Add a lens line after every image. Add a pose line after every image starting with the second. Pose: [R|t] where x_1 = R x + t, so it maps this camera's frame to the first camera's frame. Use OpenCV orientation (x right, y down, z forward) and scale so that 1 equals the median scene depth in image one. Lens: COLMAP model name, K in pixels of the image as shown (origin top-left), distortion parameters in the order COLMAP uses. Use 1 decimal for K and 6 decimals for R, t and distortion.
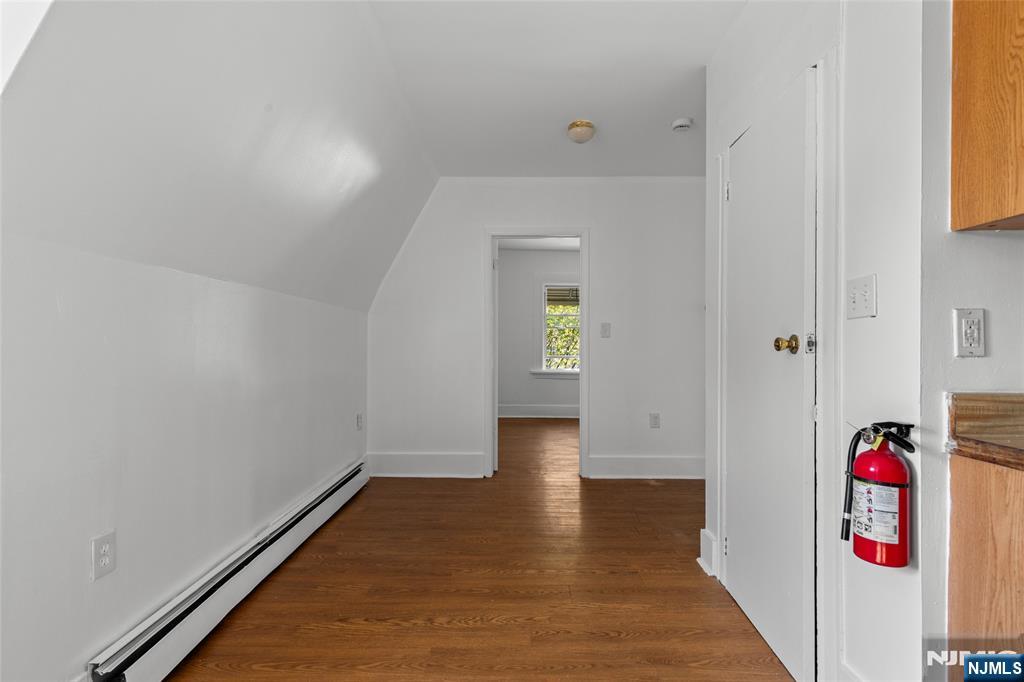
lens RADIAL K [[483.8, 0, 515.0], [0, 483.8, 343.6], [0, 0, 1]] dist [-0.000333, -0.000204]
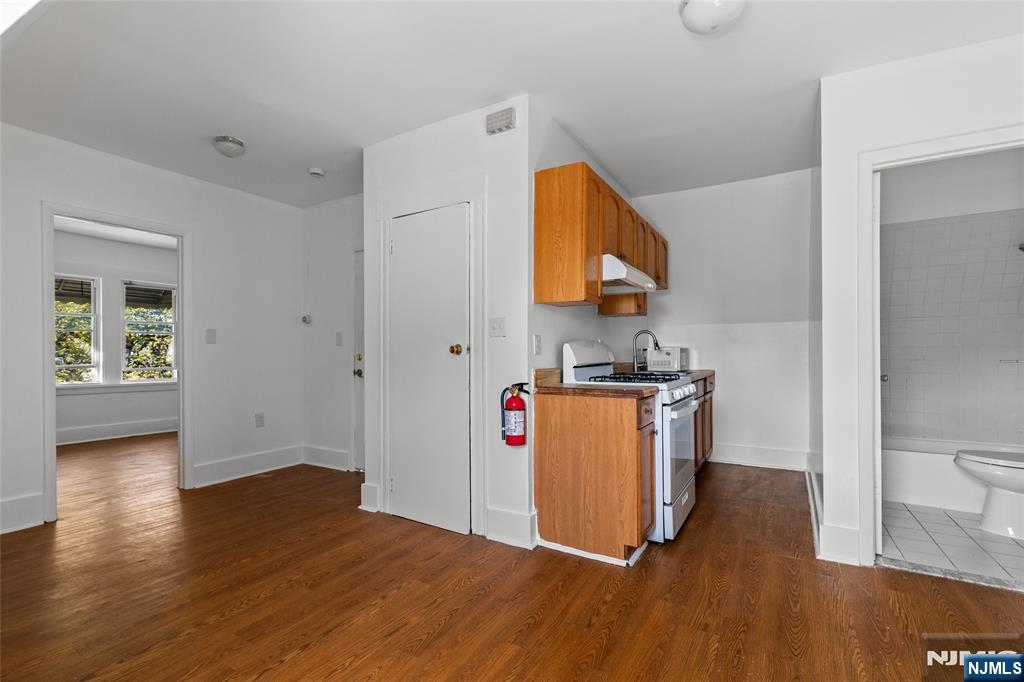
lens RADIAL K [[462.2, 0, 515.9], [0, 462.2, 349.7], [0, 0, 1]] dist [0.008575, -0.000461]
pose [[0.504187, -0.002625, 0.863590, -0.755397], [0.002840, 0.999995, 0.001381, 0.000357], [-0.863590, 0.001756, 0.504192, -0.062858]]
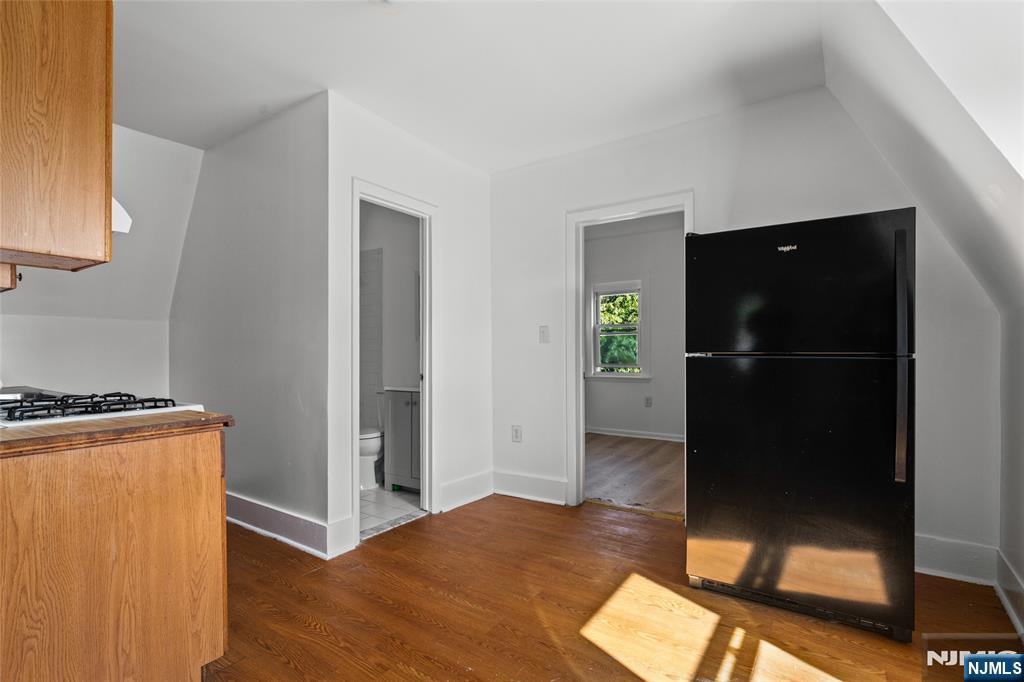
lens RADIAL K [[483.8, 0, 517.8], [0, 483.8, 350.0], [0, 0, 1]] dist [-0.000333, -0.000204]
pose [[-0.825920, 0.002730, 0.563781, -0.402795], [0.002505, 0.999996, -0.001171, -0.004244], [-0.563782, 0.000445, -0.825924, 0.760157]]
